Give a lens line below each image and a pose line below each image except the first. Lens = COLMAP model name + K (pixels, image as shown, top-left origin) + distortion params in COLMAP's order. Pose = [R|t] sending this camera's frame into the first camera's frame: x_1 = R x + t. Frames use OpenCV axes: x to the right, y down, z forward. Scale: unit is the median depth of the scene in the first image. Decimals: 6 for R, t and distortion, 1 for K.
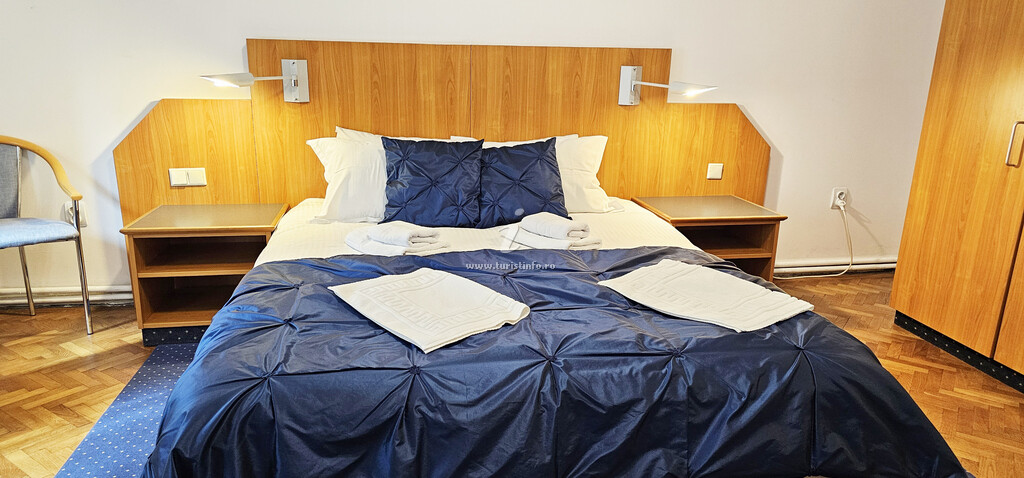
lens RADIAL K [[687.3, 0, 514.9], [0, 687.3, 245.1], [0, 0, 1]] dist [0.021866, -0.004708]
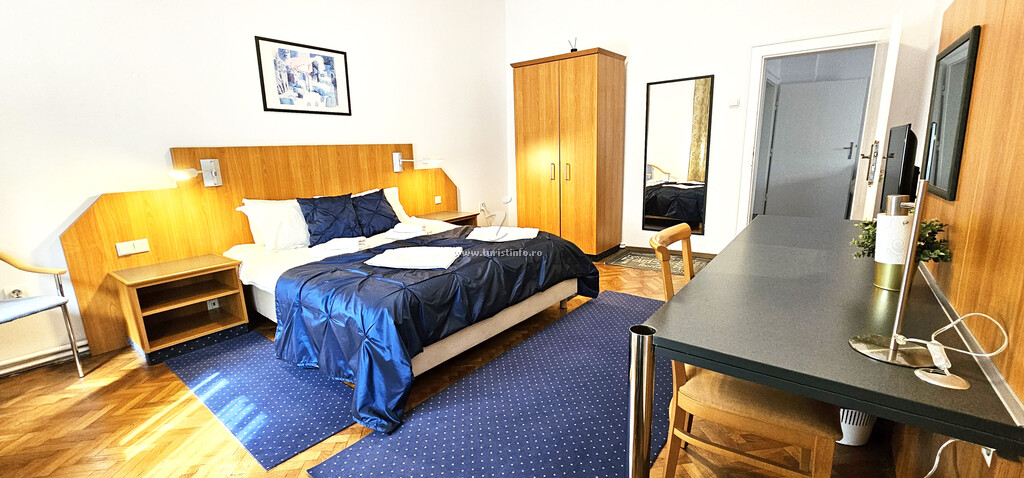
lens RADIAL K [[408.3, 0, 512.0], [0, 408.3, 239.0], [0, 0, 1]] dist [-0.012673, 0.000056]
pose [[0.748759, -0.187192, 0.635860, -0.419084], [0.227659, 0.973565, 0.018529, 0.044062], [-0.622520, 0.130885, 0.771582, -0.104959]]
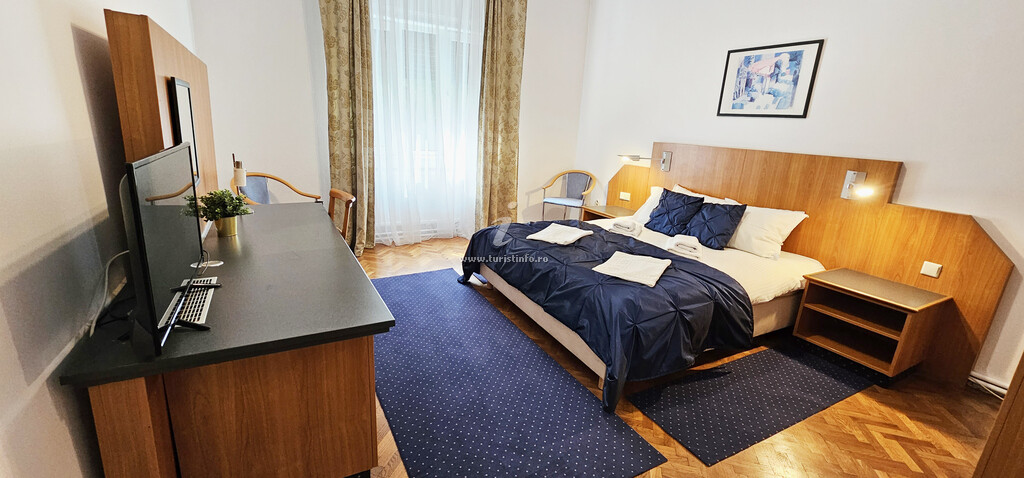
lens RADIAL K [[422.8, 0, 512.0], [0, 422.8, 239.0], [0, 0, 1]] dist [-0.007378, -0.000240]
pose [[0.315952, 0.243081, -0.917107, 0.818126], [-0.307008, 0.940811, 0.143596, -0.048270], [0.897731, 0.236190, 0.371879, 0.120208]]
